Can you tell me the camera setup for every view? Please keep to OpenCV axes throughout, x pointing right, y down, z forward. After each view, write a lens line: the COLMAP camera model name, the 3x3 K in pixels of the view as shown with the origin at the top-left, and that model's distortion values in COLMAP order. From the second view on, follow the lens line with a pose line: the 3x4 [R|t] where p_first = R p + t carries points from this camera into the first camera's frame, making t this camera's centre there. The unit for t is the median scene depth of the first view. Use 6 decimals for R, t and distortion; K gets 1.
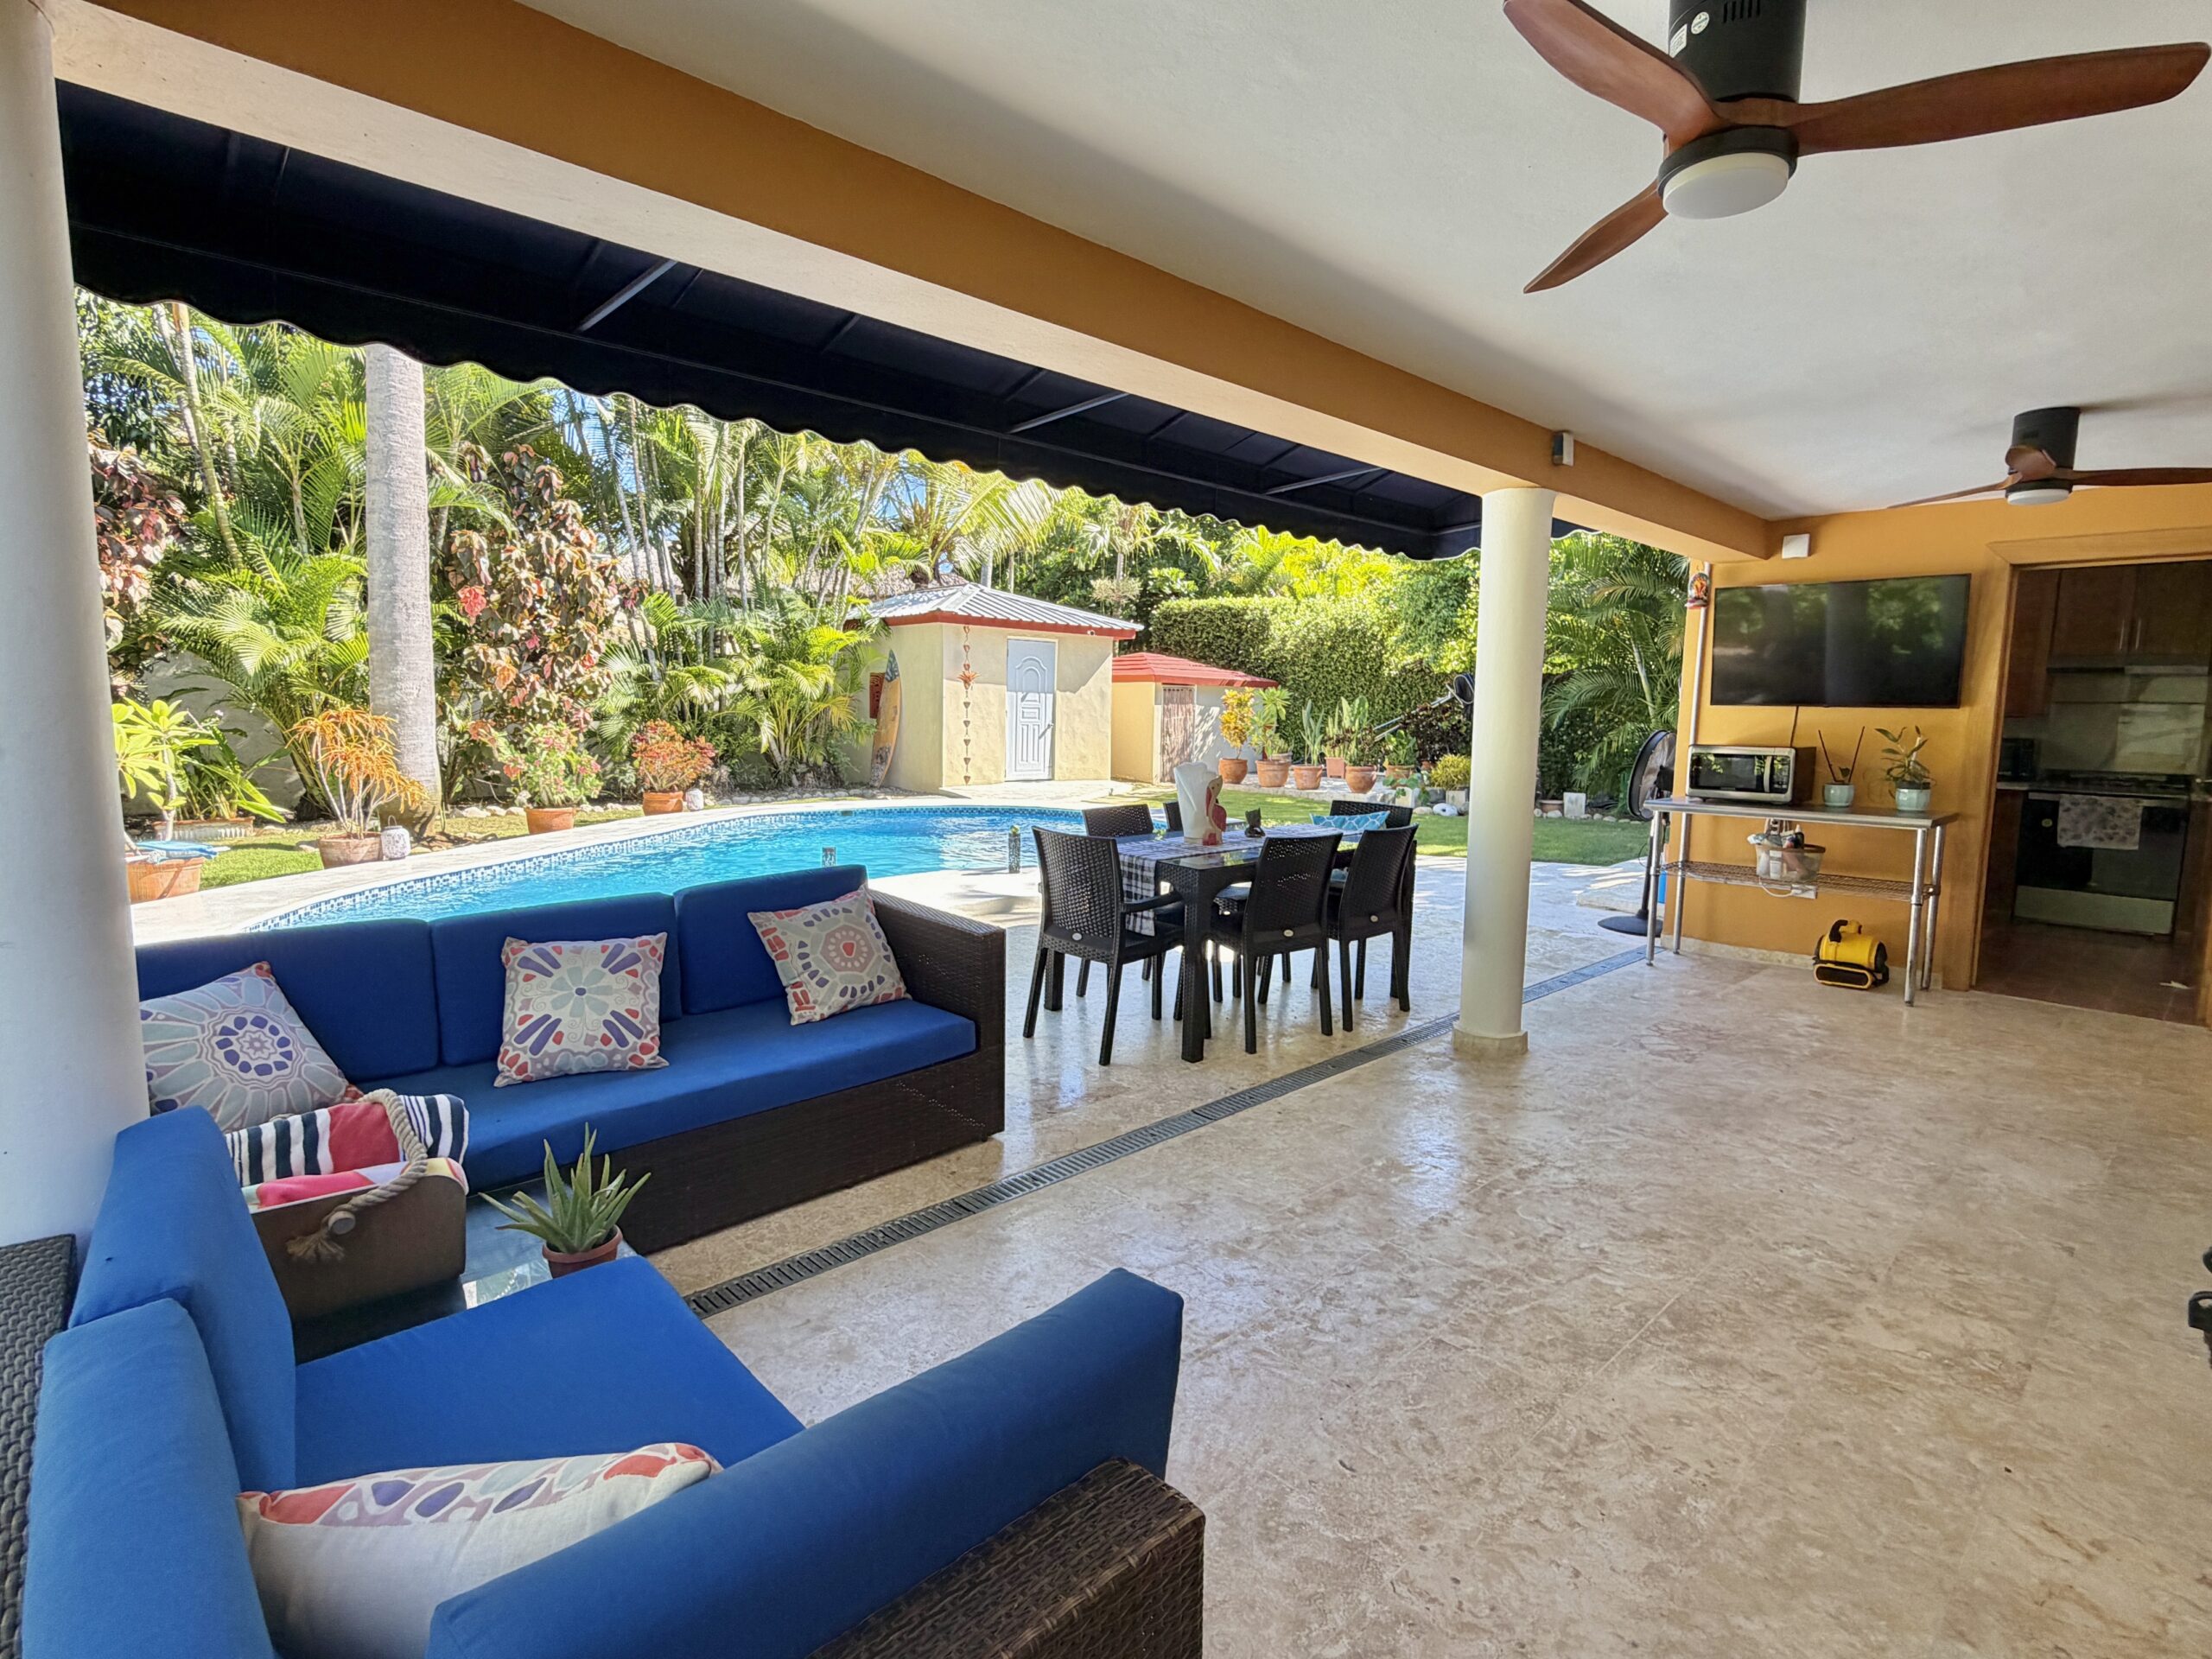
lens RADIAL K [[1094.4, 0, 1099.3], [0, 1094.4, 819.3], [0, 0, 1]] dist [0.002685, 0.000506]
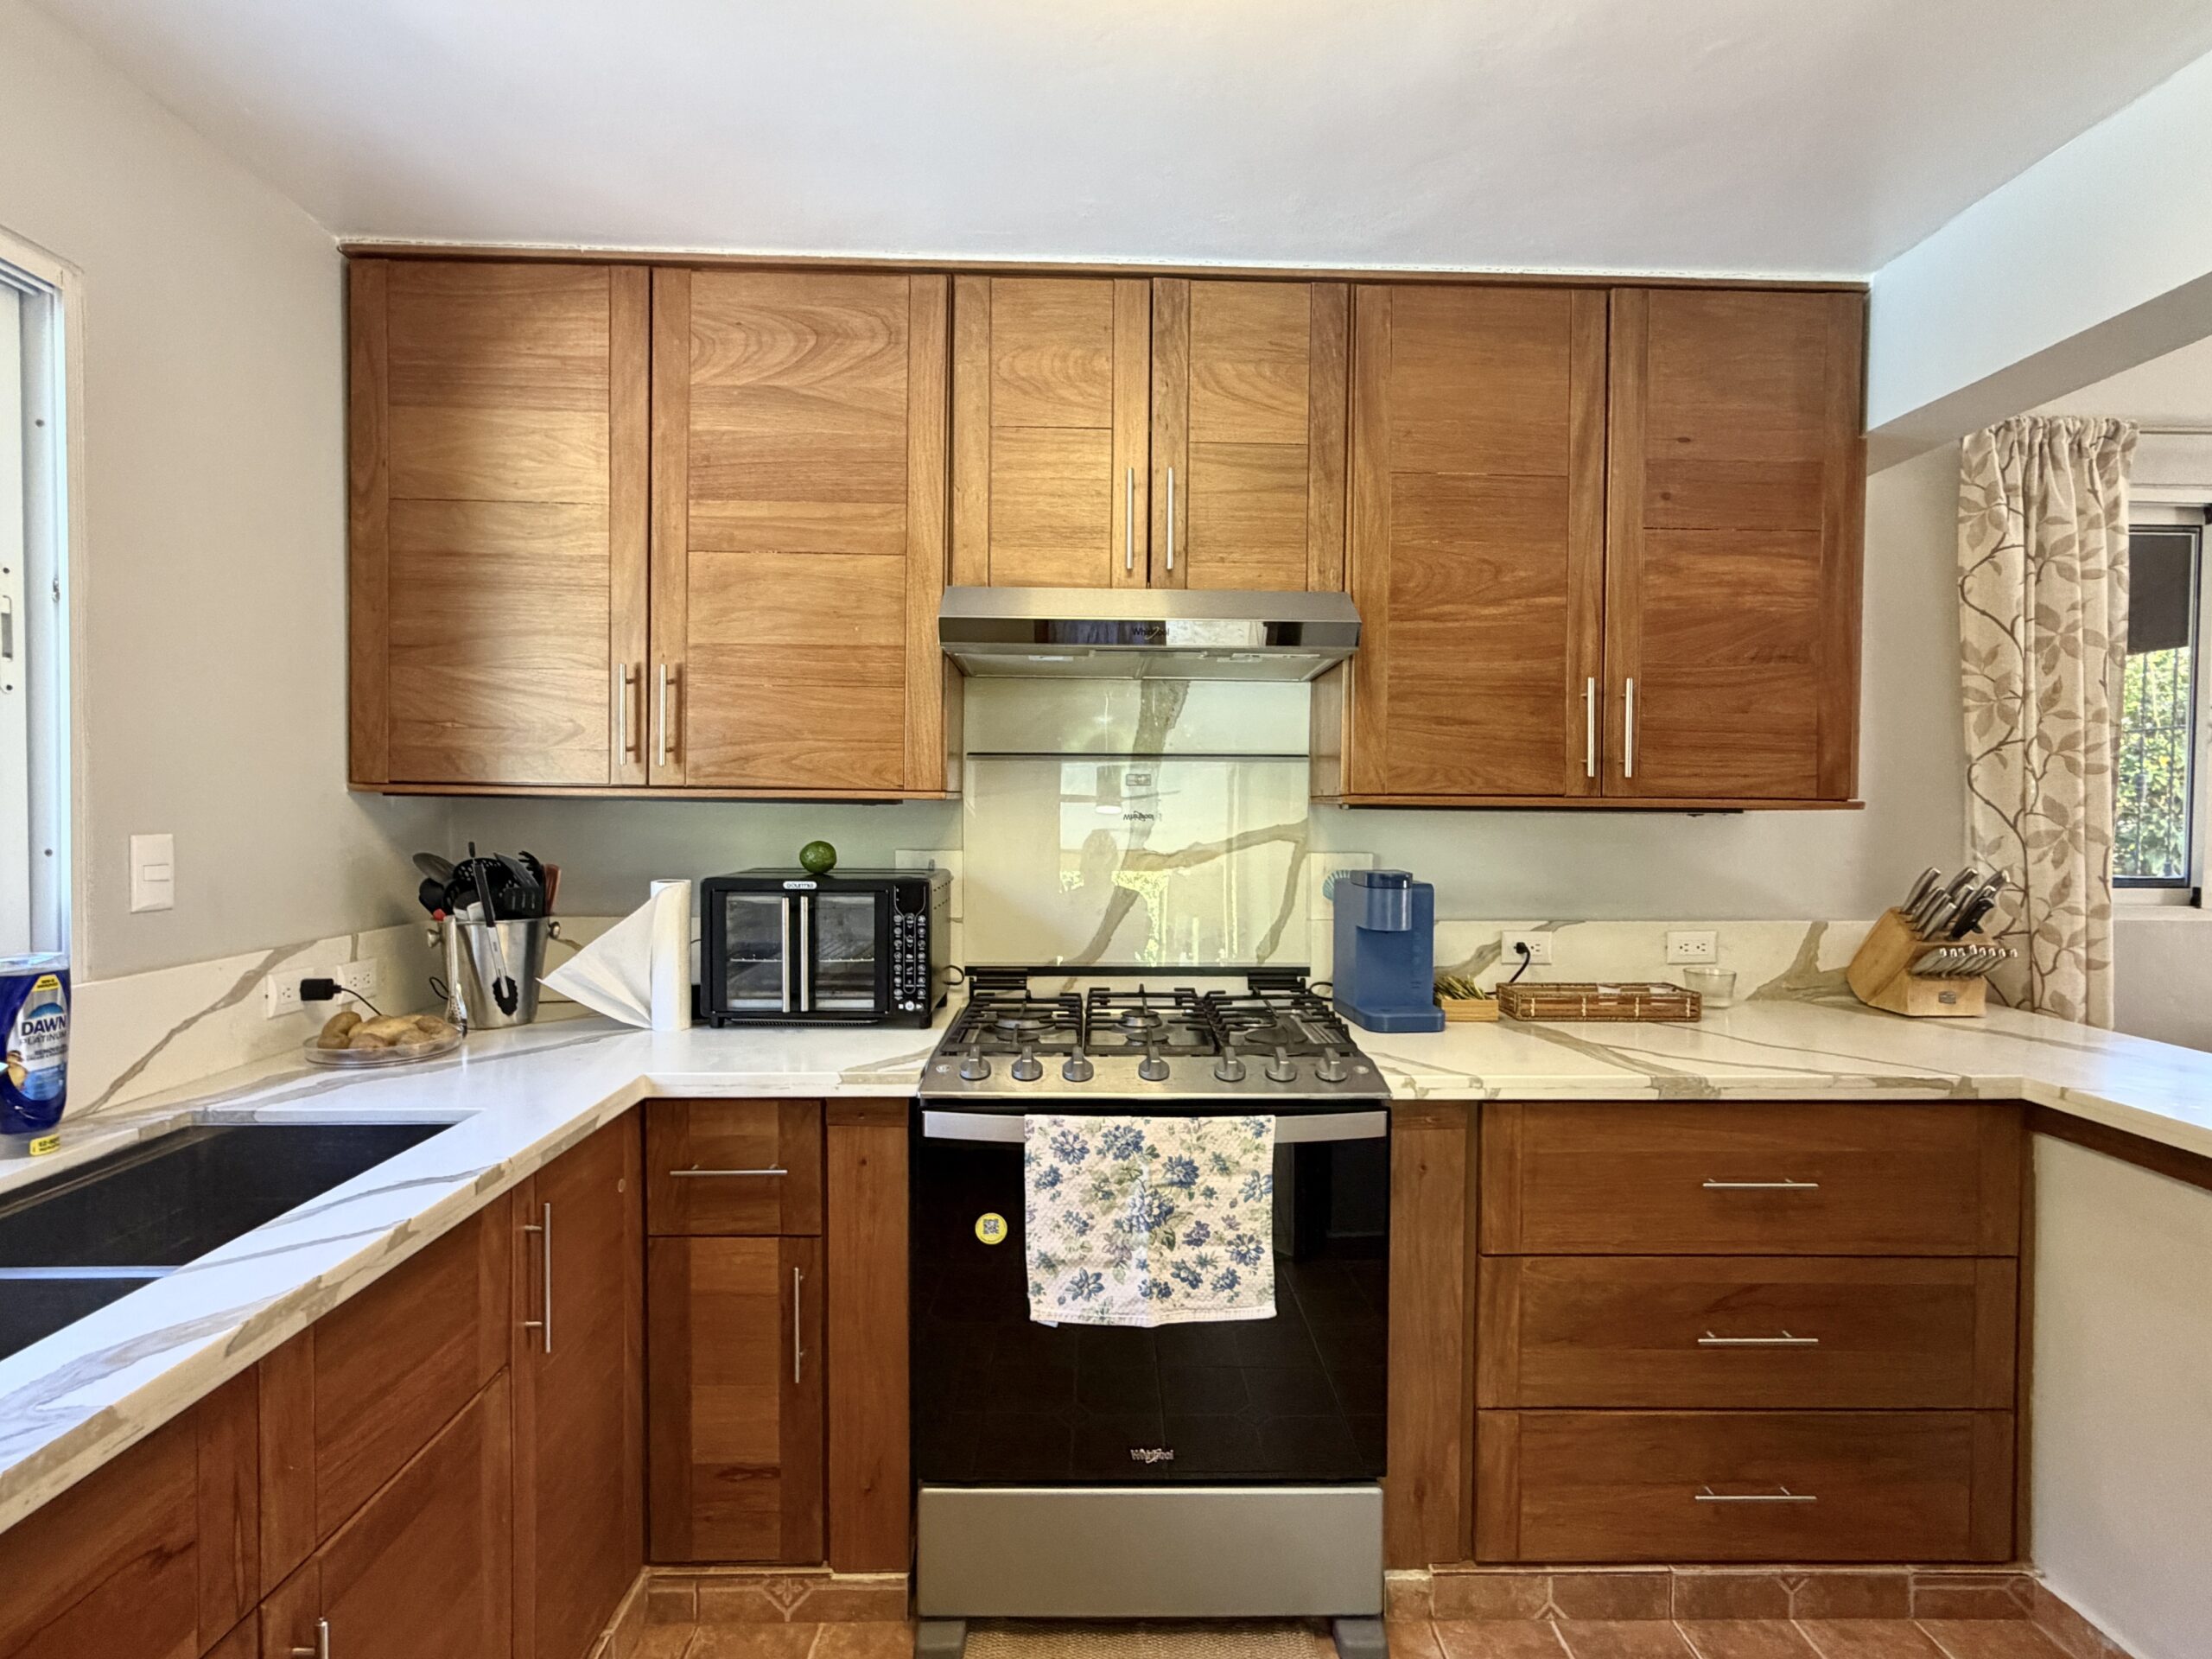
lens RADIAL K [[1094.4, 0, 1105.1], [0, 1094.4, 826.5], [0, 0, 1]] dist [0.002685, 0.000506]
pose [[0.666784, -0.025202, 0.744825, 0.715088], [0.091021, 0.994700, -0.047828, -0.073312], [-0.739672, 0.099685, 0.665544, 0.825281]]
